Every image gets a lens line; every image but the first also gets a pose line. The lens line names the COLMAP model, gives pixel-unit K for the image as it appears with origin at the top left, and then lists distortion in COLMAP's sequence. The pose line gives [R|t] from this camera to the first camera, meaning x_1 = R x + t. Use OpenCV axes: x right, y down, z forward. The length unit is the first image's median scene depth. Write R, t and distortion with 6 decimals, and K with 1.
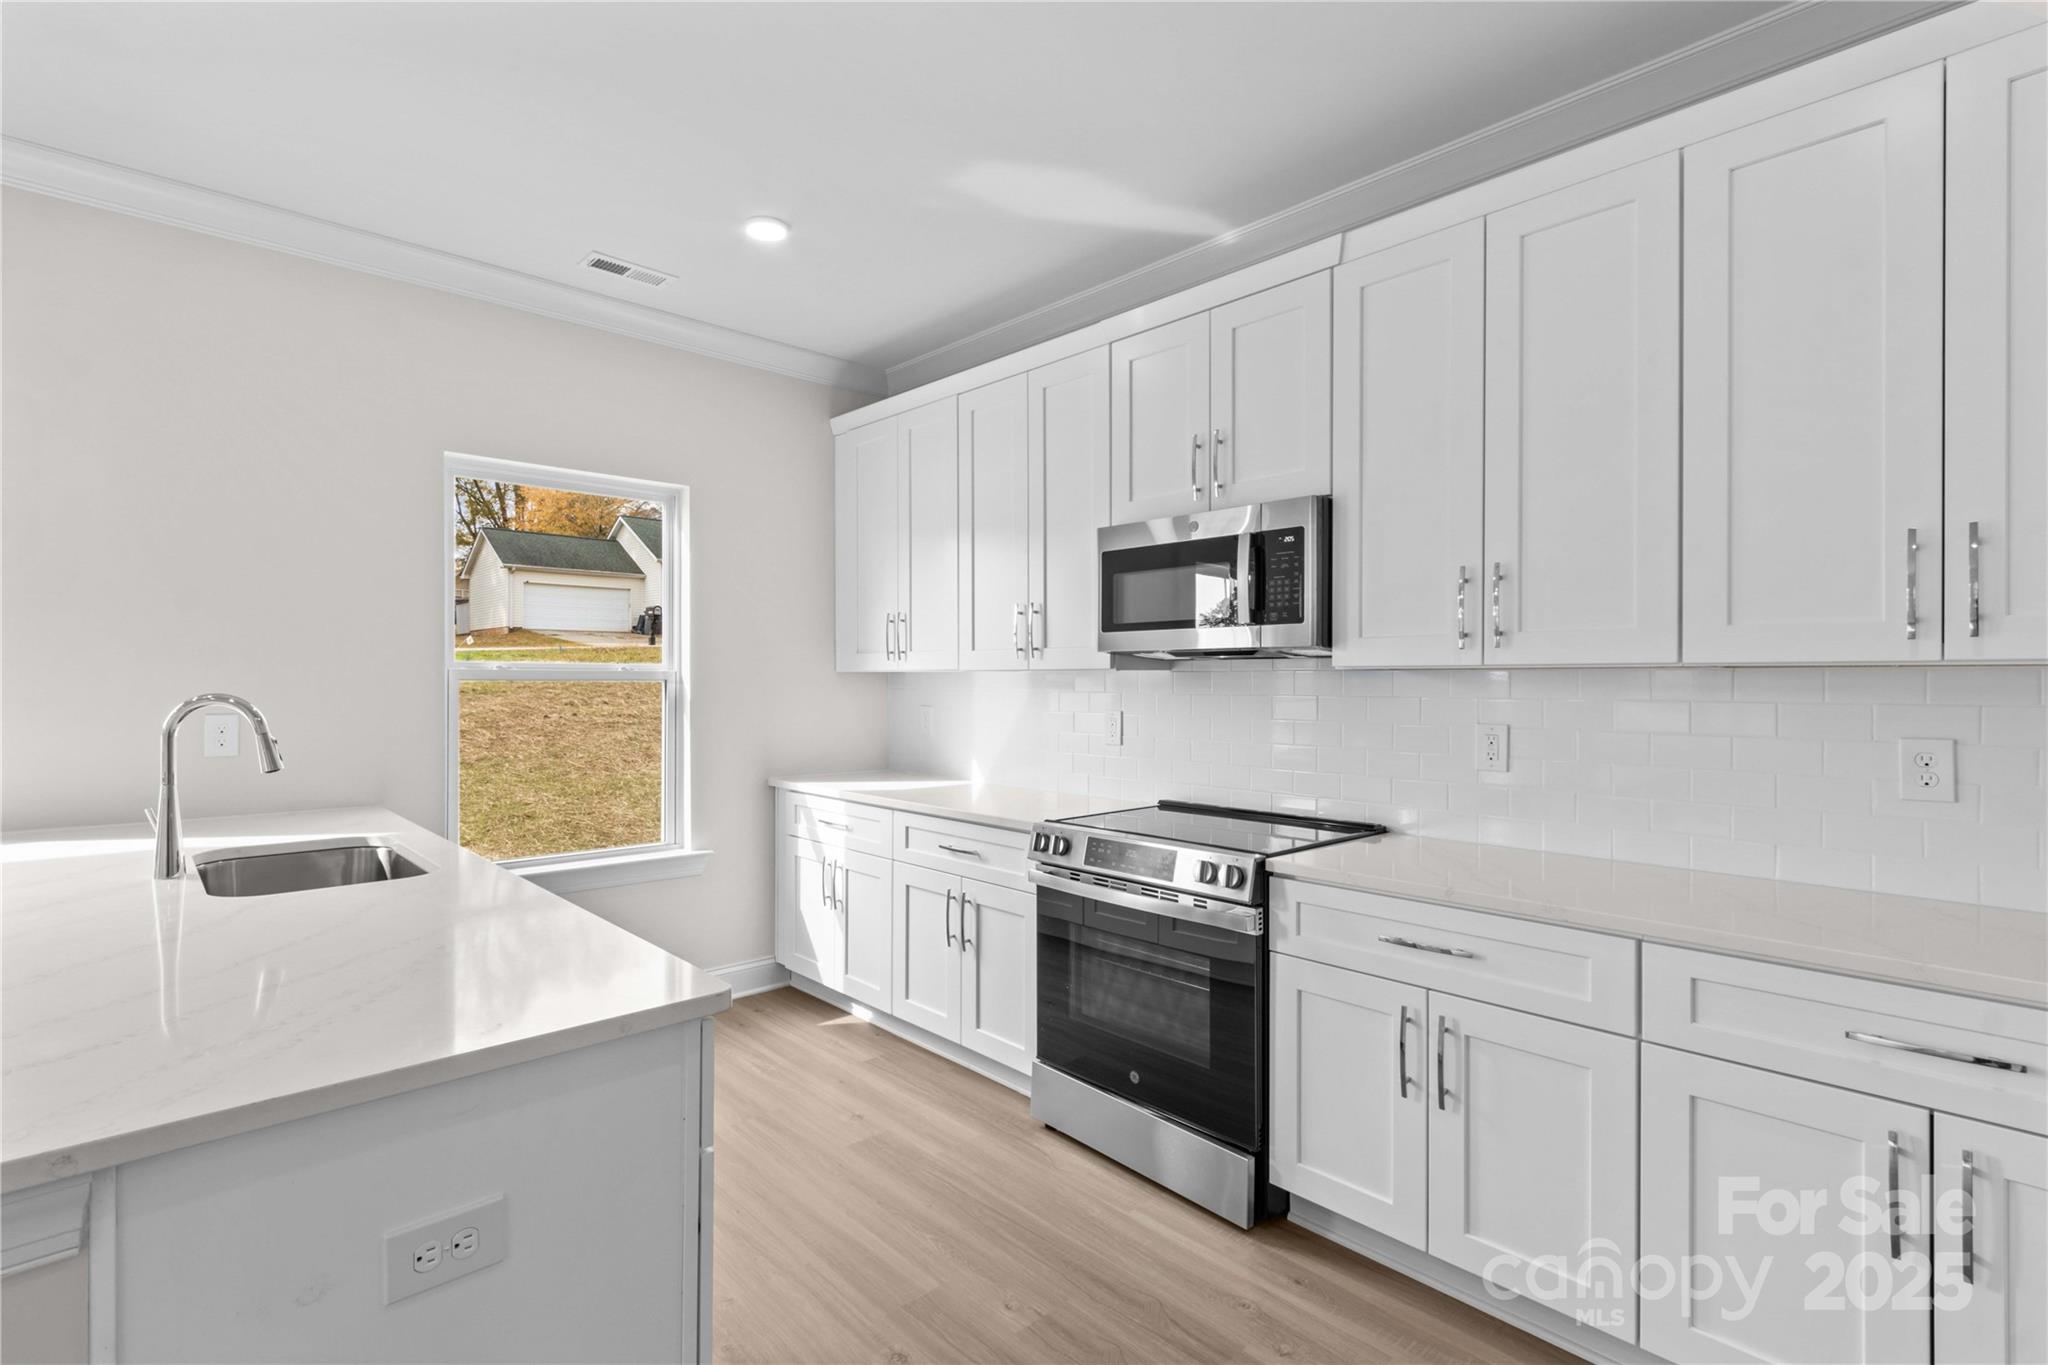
lens RADIAL K [[926.5, 0, 1024.7], [0, 926.5, 681.6], [0, 0, 1]] dist [-0.001951, 0.001169]
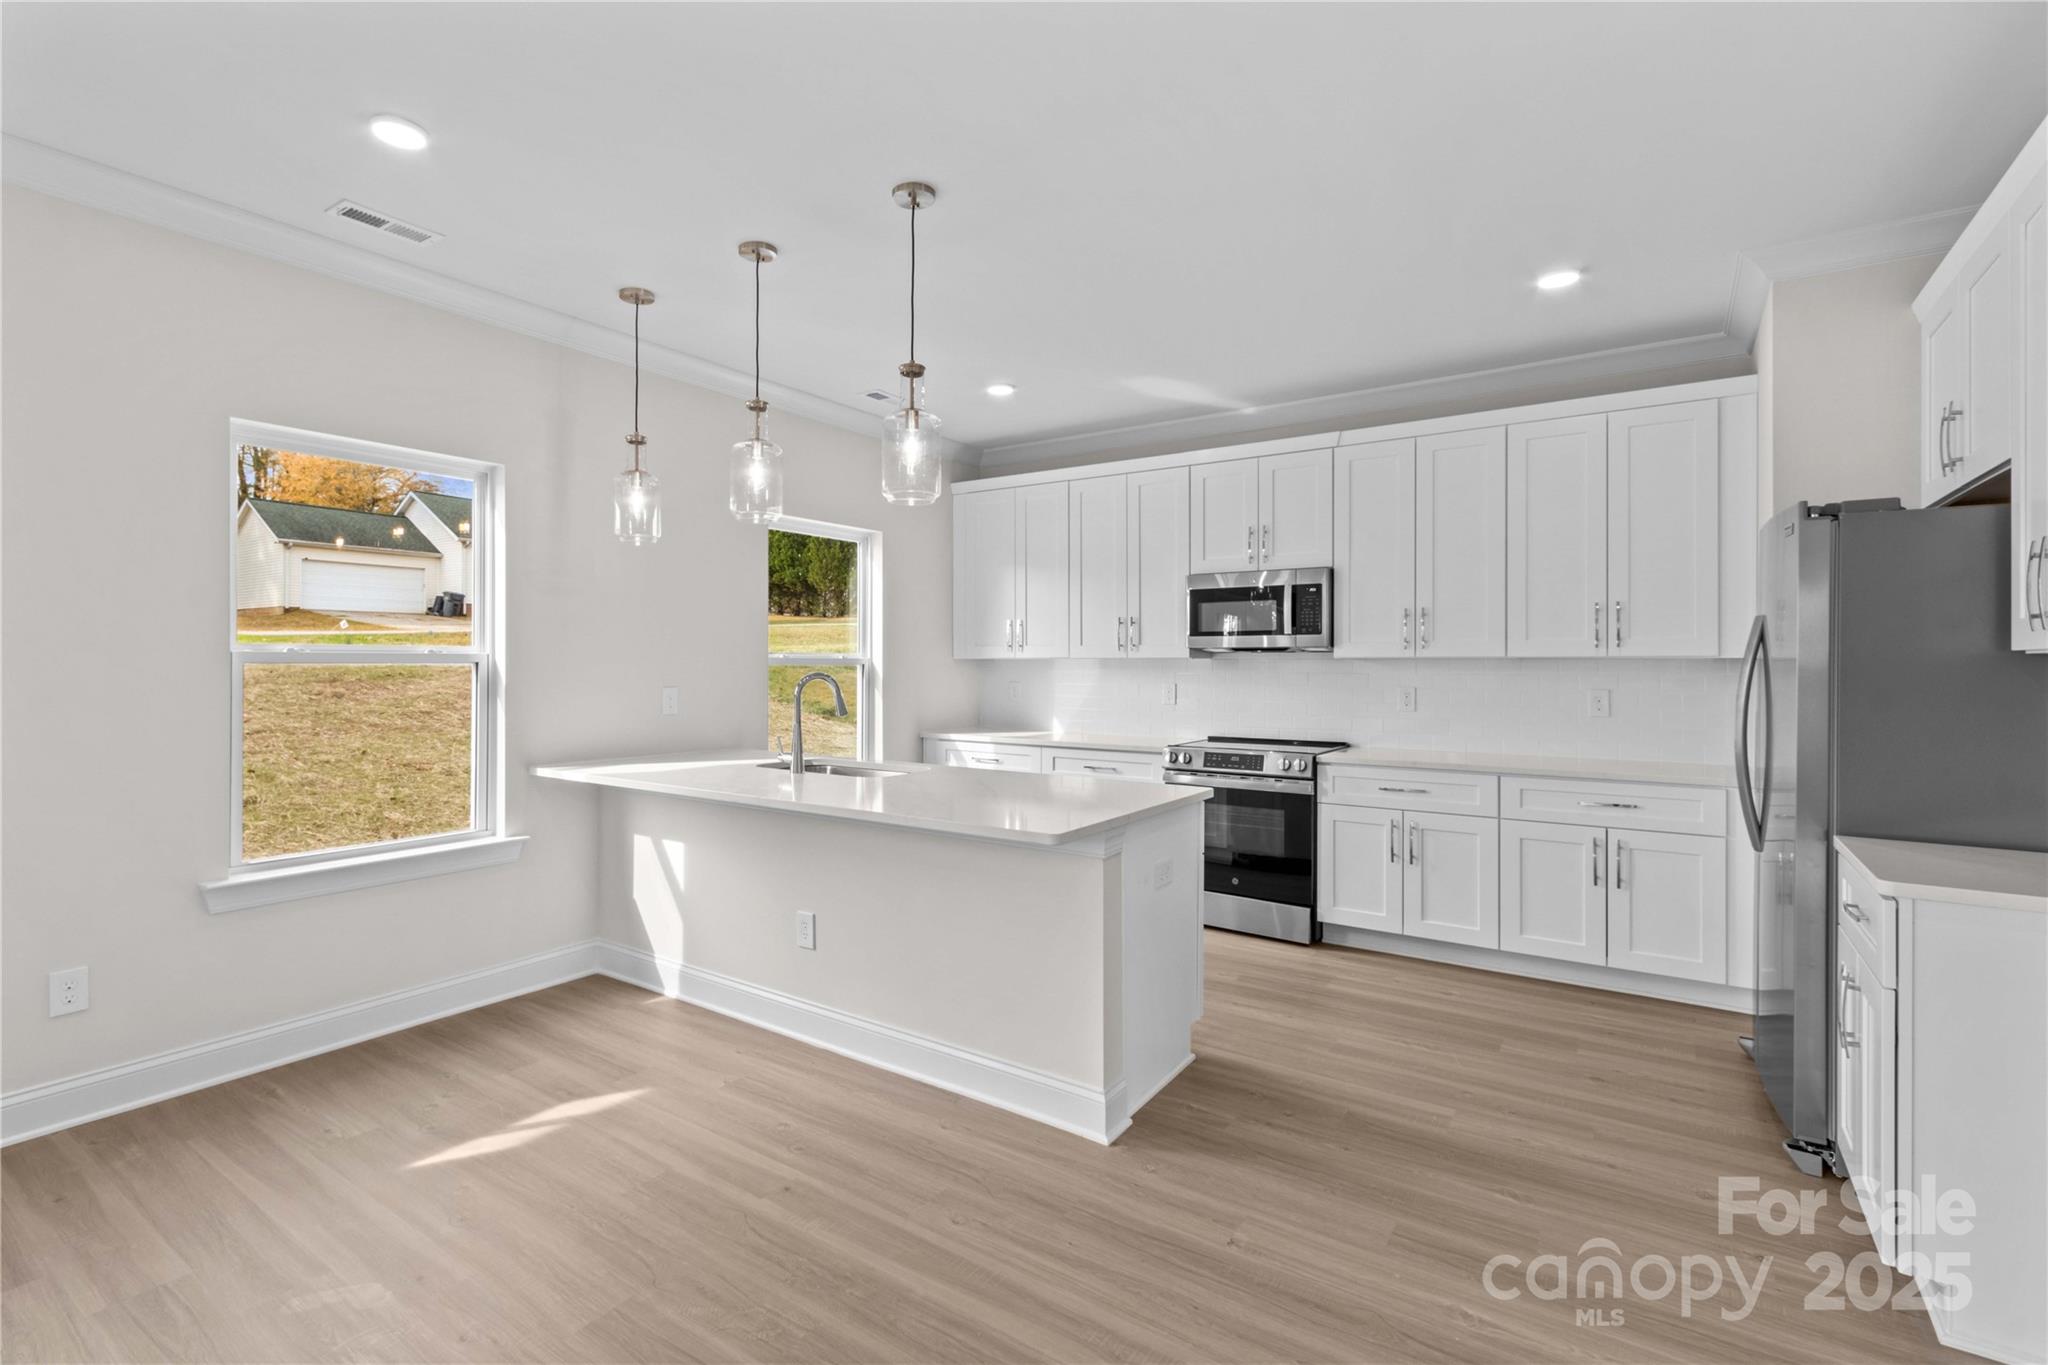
lens RADIAL K [[926.5, 0, 986.4], [0, 926.5, 665.4], [0, 0, 1]] dist [-0.001951, 0.001169]
pose [[0.975419, -0.001060, 0.220354, -0.644515], [0.000822, 0.999999, 0.001171, -0.002126], [-0.220355, -0.000962, 0.975419, -0.574886]]
